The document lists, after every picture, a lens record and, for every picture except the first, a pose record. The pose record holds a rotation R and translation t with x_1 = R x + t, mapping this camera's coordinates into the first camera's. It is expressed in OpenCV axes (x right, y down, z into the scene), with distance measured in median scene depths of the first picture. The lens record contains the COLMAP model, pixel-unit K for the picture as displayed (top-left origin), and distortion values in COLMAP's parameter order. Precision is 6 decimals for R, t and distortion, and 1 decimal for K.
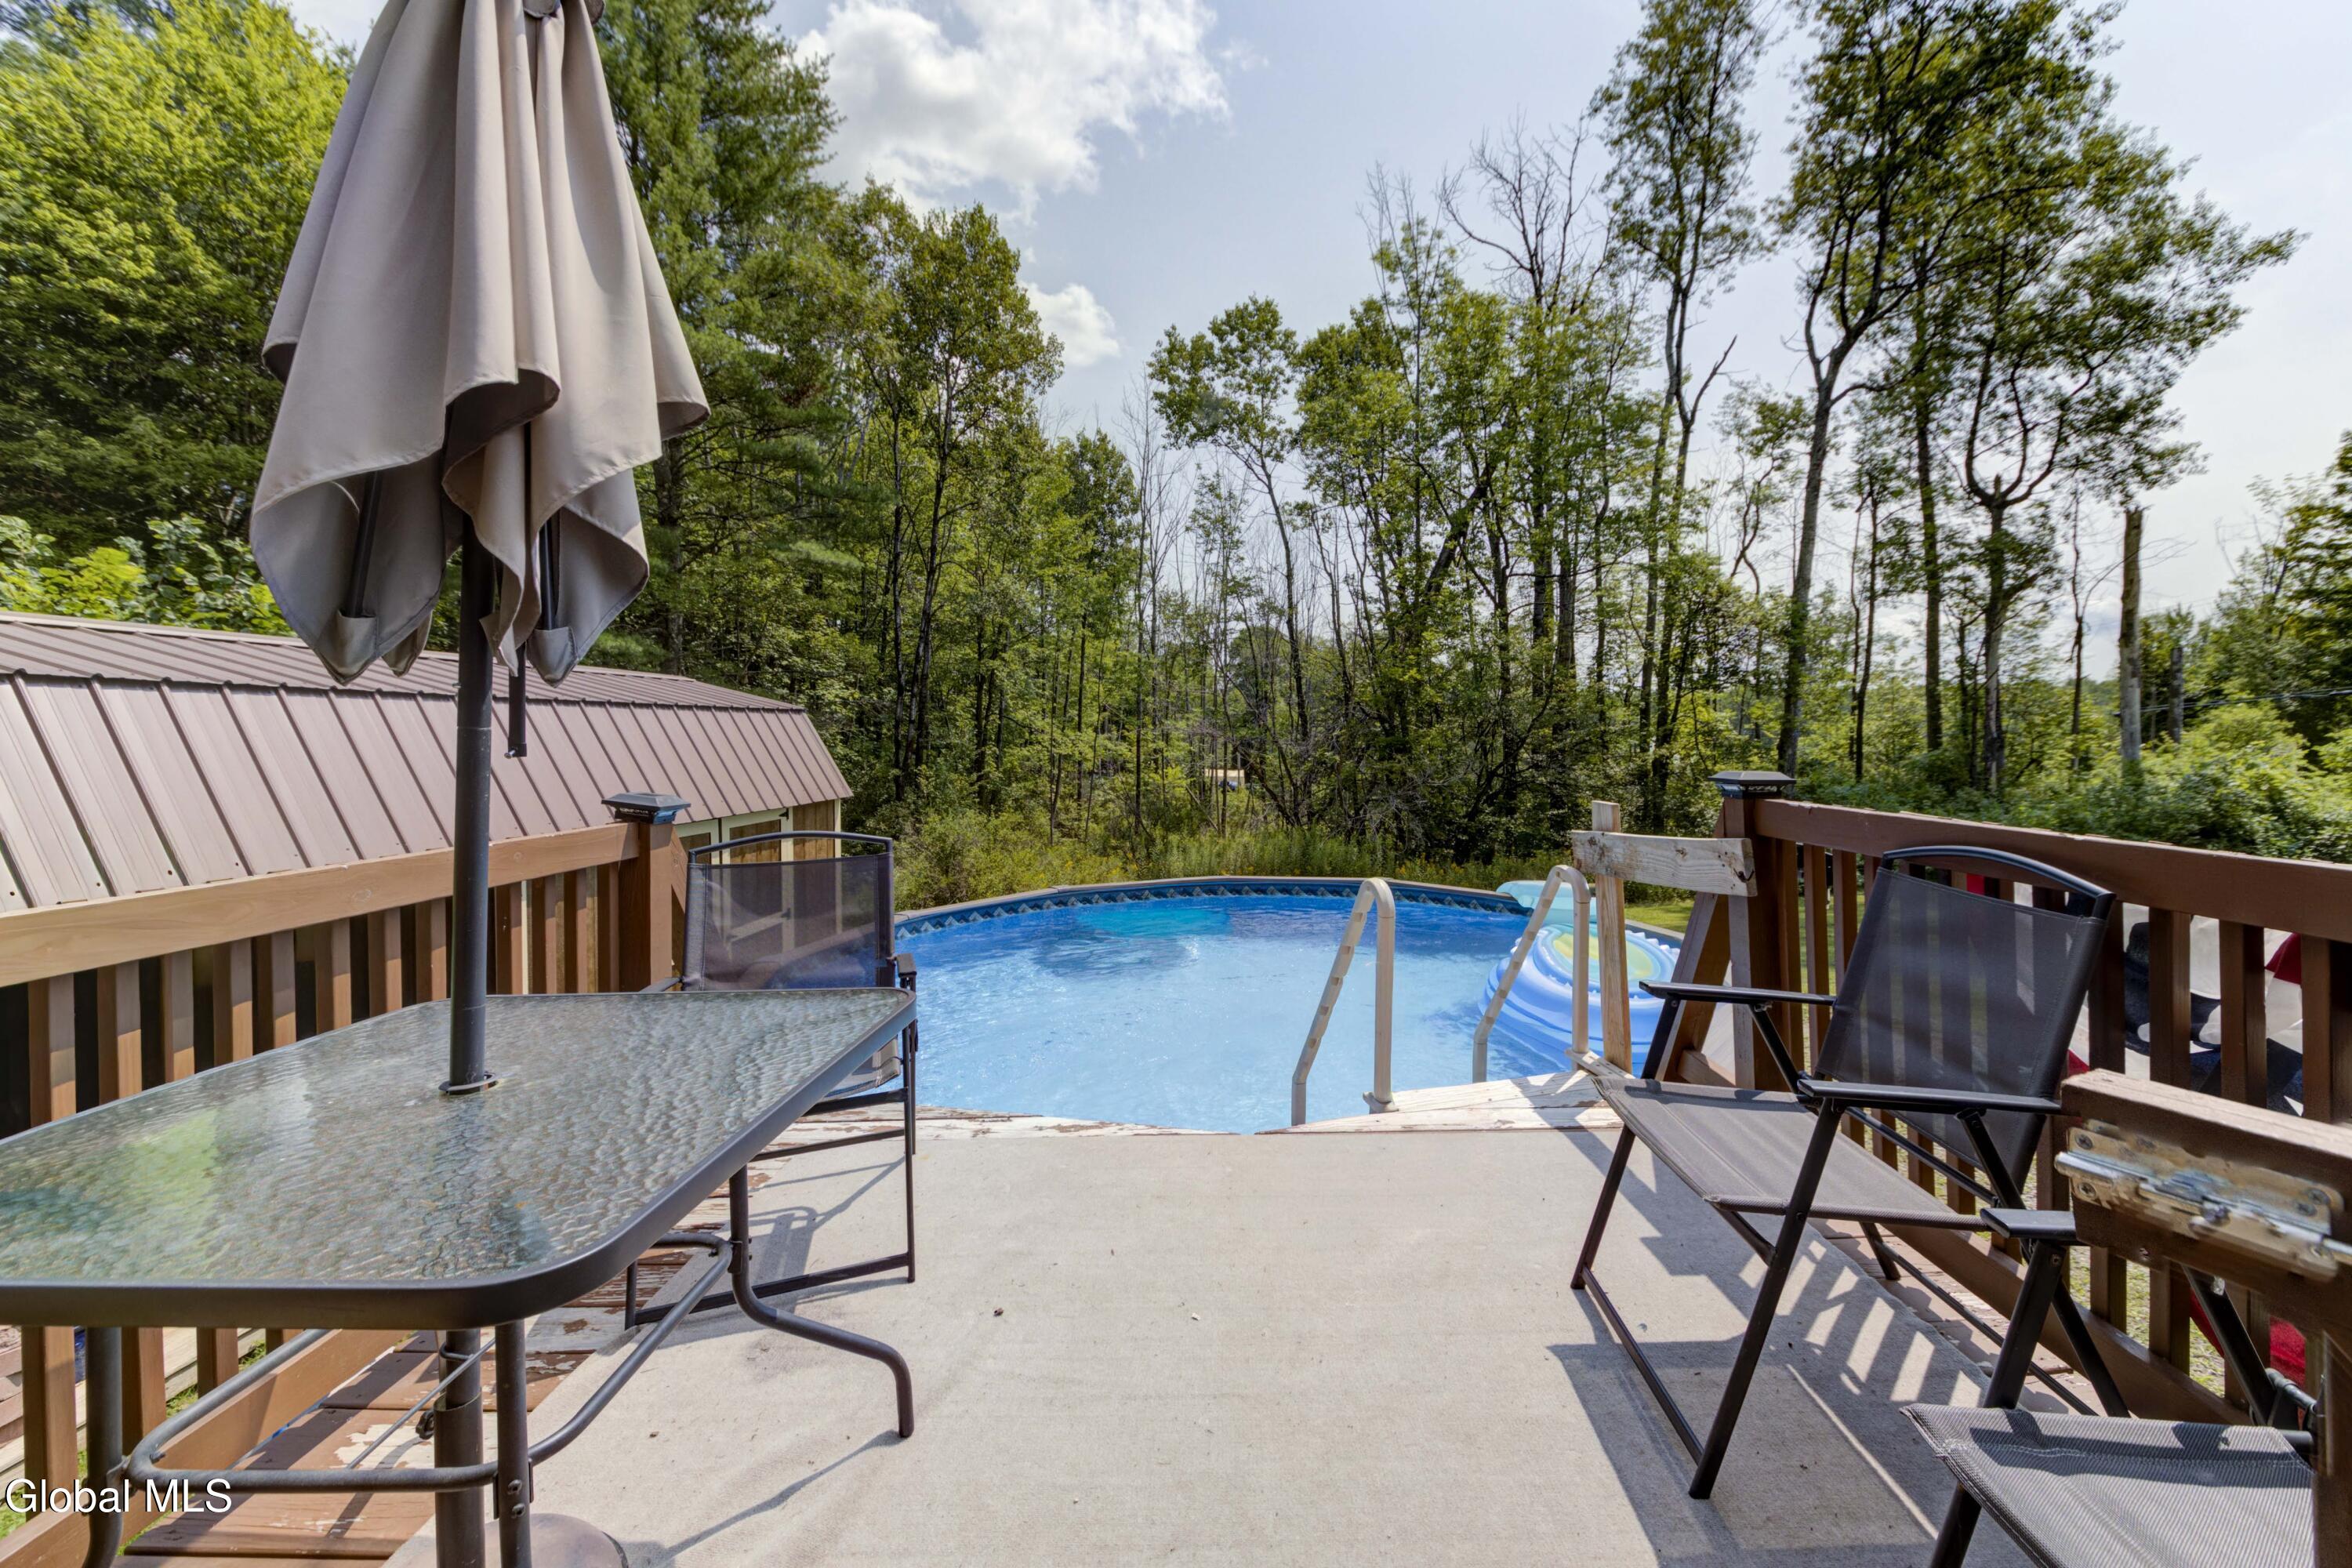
lens RADIAL K [[900.5, 0, 1227.6], [0, 900.5, 727.0], [0, 0, 1]] dist [-0.015302, -0.000165]
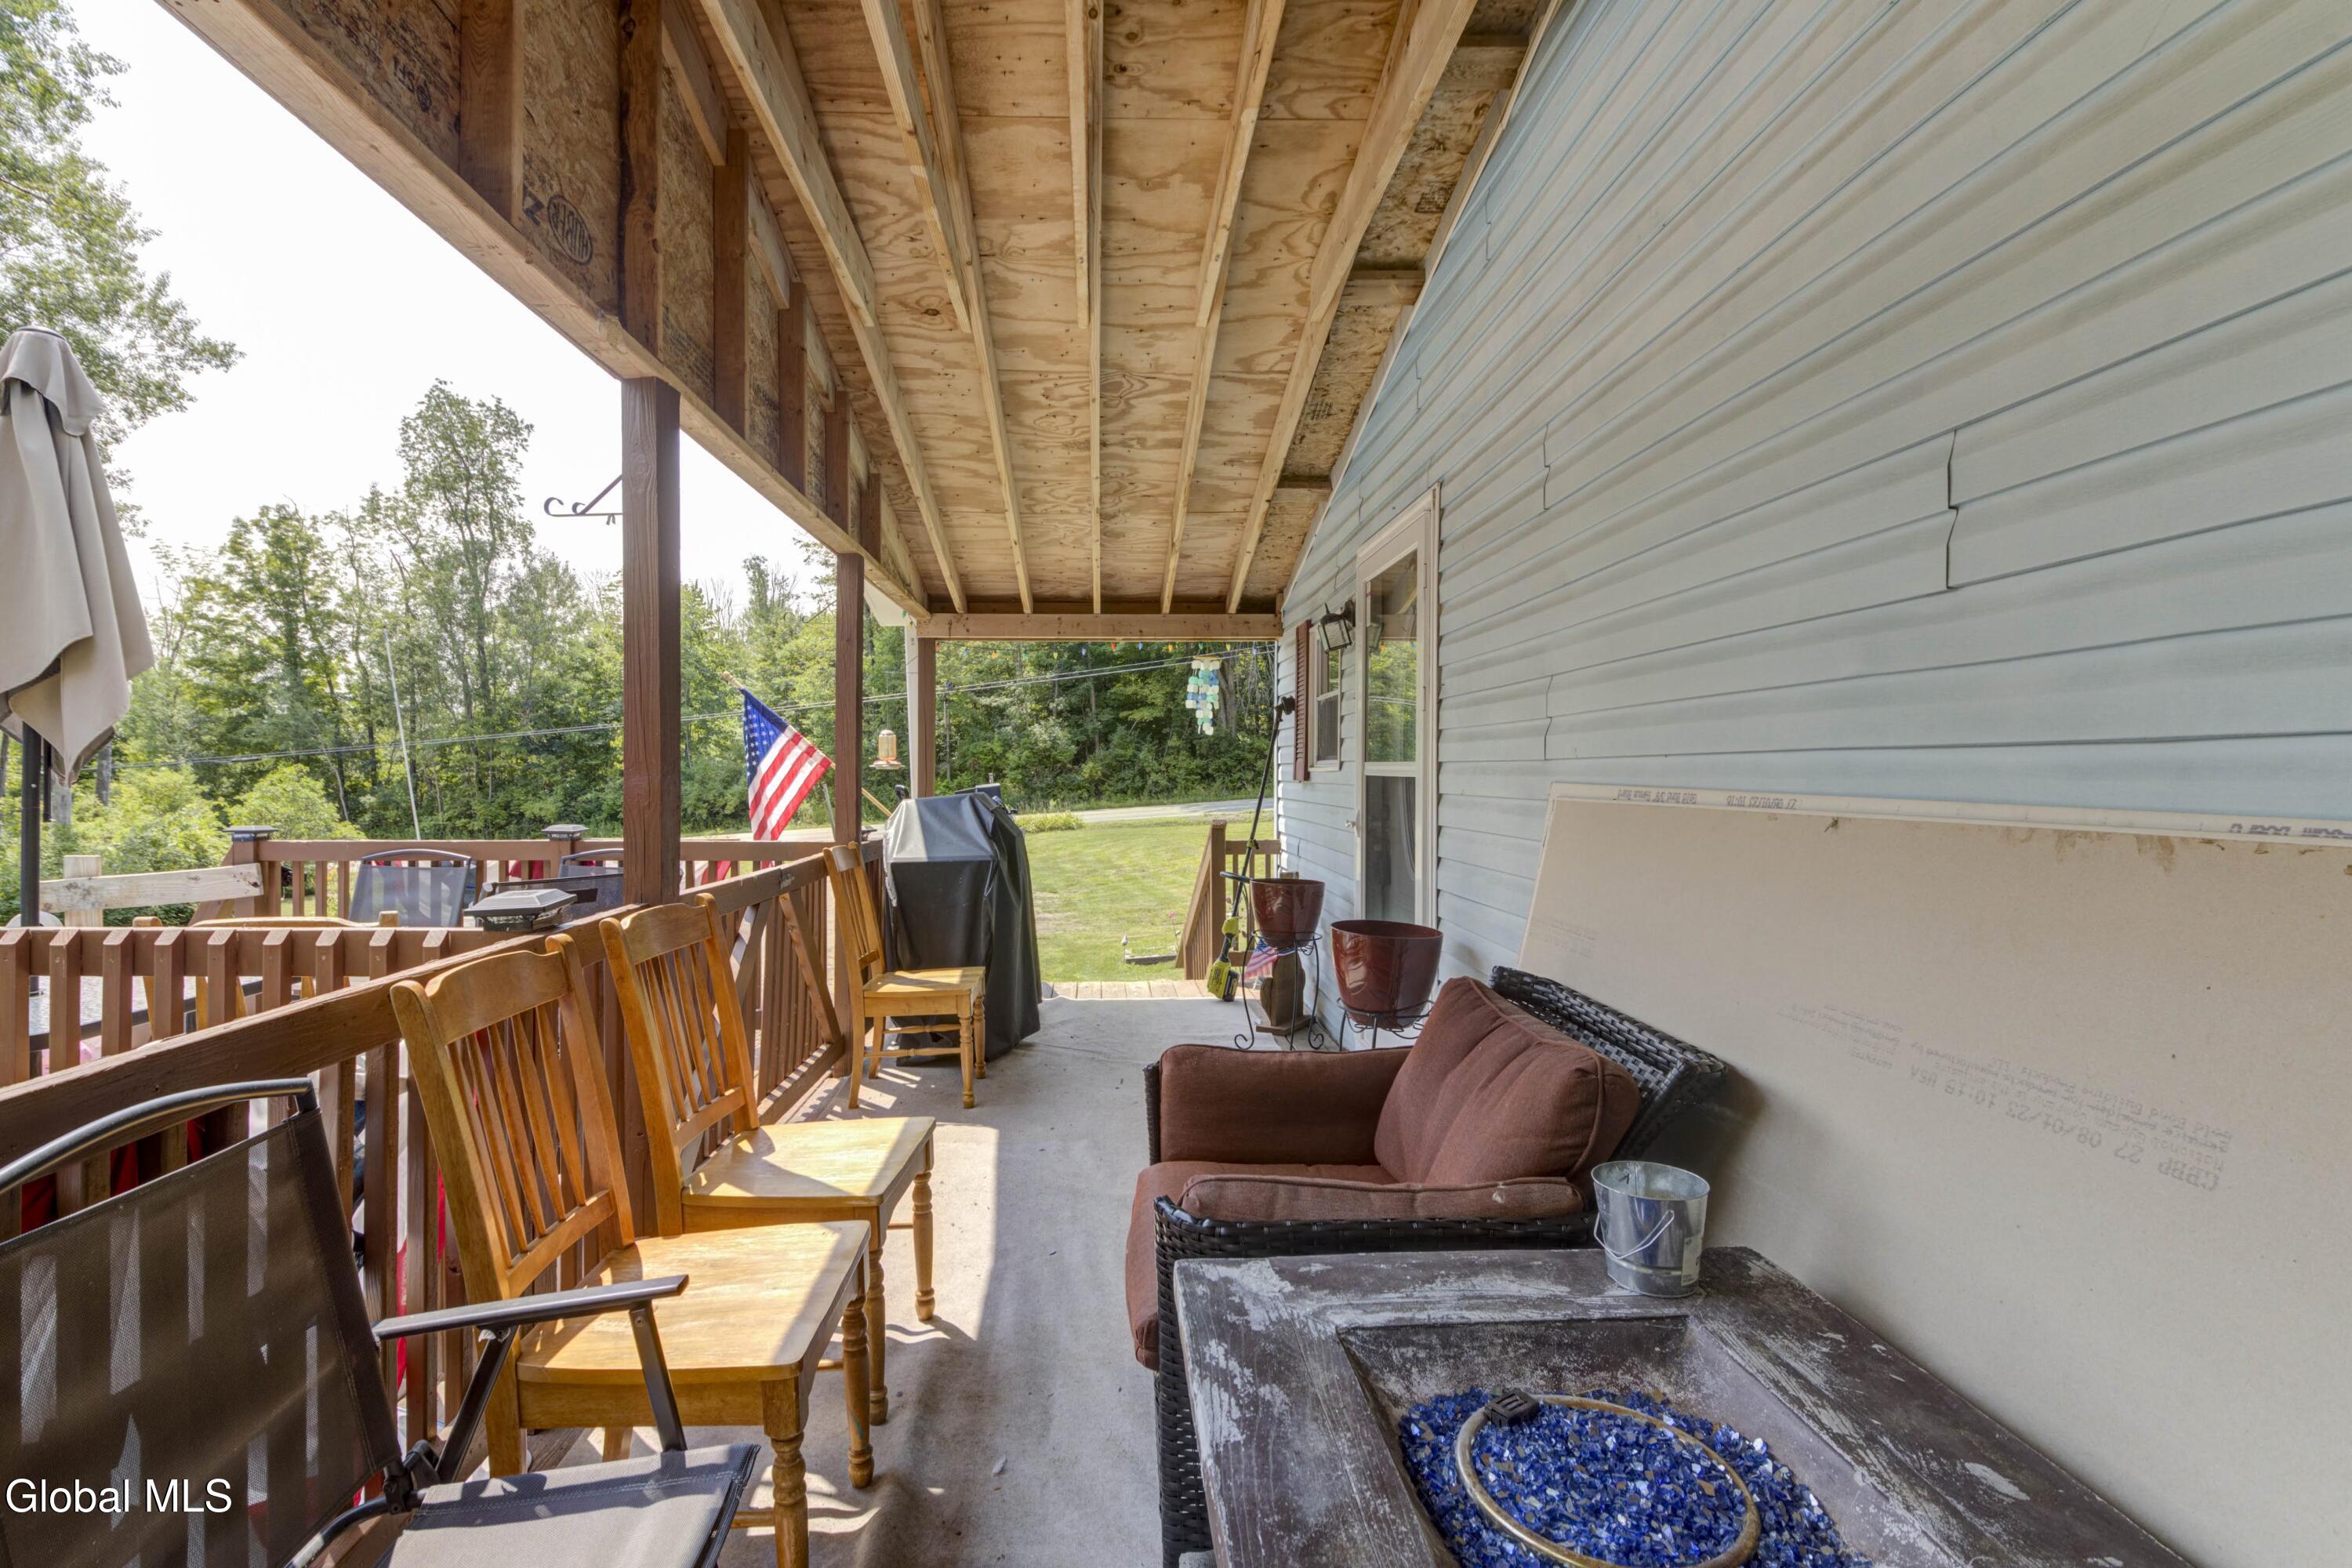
lens RADIAL K [[1118.3, 0, 1124.6], [0, 1118.3, 769.9], [0, 0, 1]] dist [0.000677, 0.000071]
pose [[-0.037343, 0.023897, 0.999017, -0.219277], [-0.009395, 0.999661, -0.024264, -0.002643], [-0.999258, -0.010291, -0.037105, -0.080120]]
